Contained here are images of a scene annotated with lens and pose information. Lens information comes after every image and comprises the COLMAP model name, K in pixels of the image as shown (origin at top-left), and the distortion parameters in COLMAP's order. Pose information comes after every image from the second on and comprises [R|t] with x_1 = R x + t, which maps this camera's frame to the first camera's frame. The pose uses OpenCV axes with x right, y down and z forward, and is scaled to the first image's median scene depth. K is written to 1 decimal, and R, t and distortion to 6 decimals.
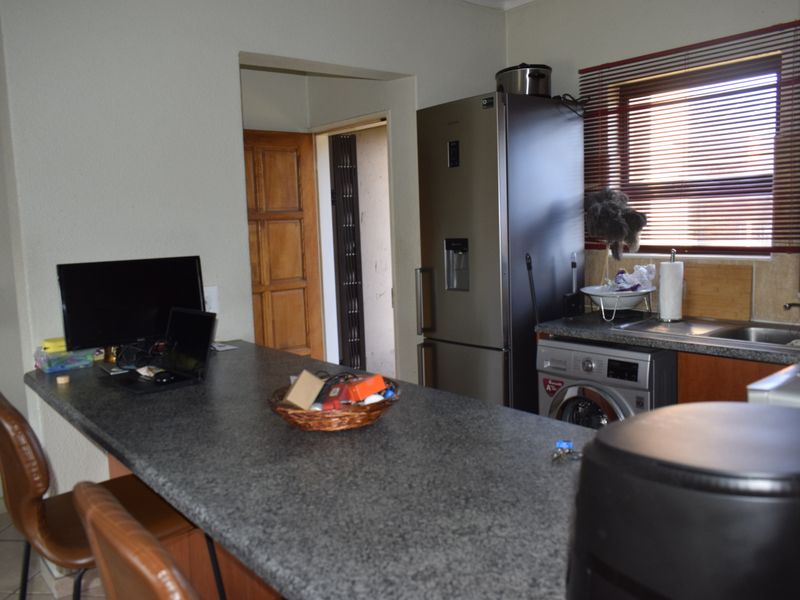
lens RADIAL K [[694.7, 0, 396.5], [0, 694.7, 303.3], [0, 0, 1]] dist [-0.018514, 0.011545]
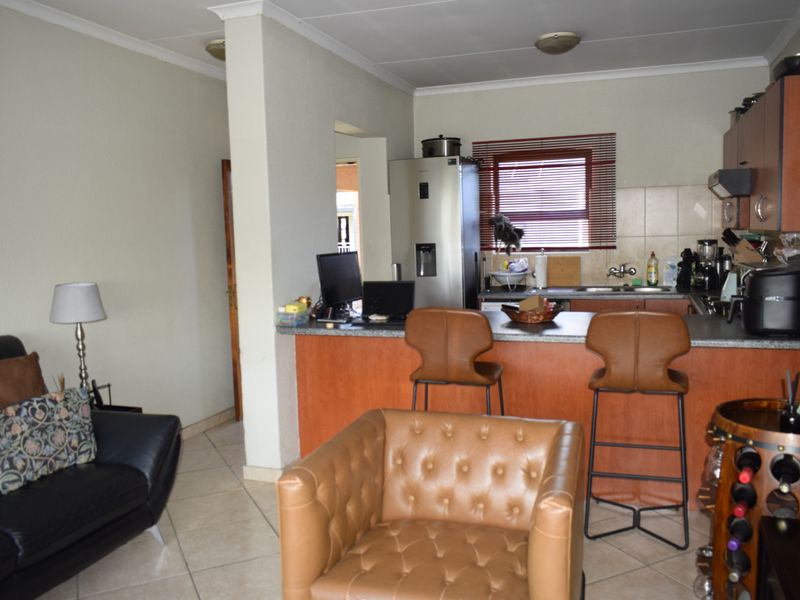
lens RADIAL K [[694.7, 0, 400.5], [0, 694.7, 295.4], [0, 0, 1]] dist [-0.018514, 0.011545]
pose [[0.838805, -0.037167, 0.543162, -0.874418], [0.061529, 0.997747, -0.026746, 0.066922], [-0.540944, 0.055855, 0.839202, -0.308117]]
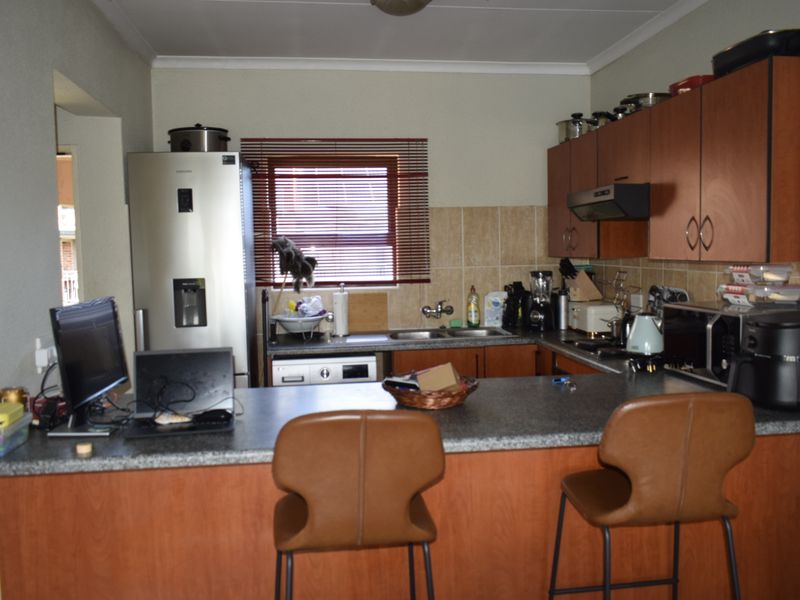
lens RADIAL K [[694.7, 0, 403.3], [0, 694.7, 298.0], [0, 0, 1]] dist [-0.018514, 0.011545]
pose [[0.504821, -0.032856, 0.862598, -0.707852], [0.103763, 0.994340, -0.022851, -0.005088], [-0.856965, 0.101041, 0.505373, 0.192134]]
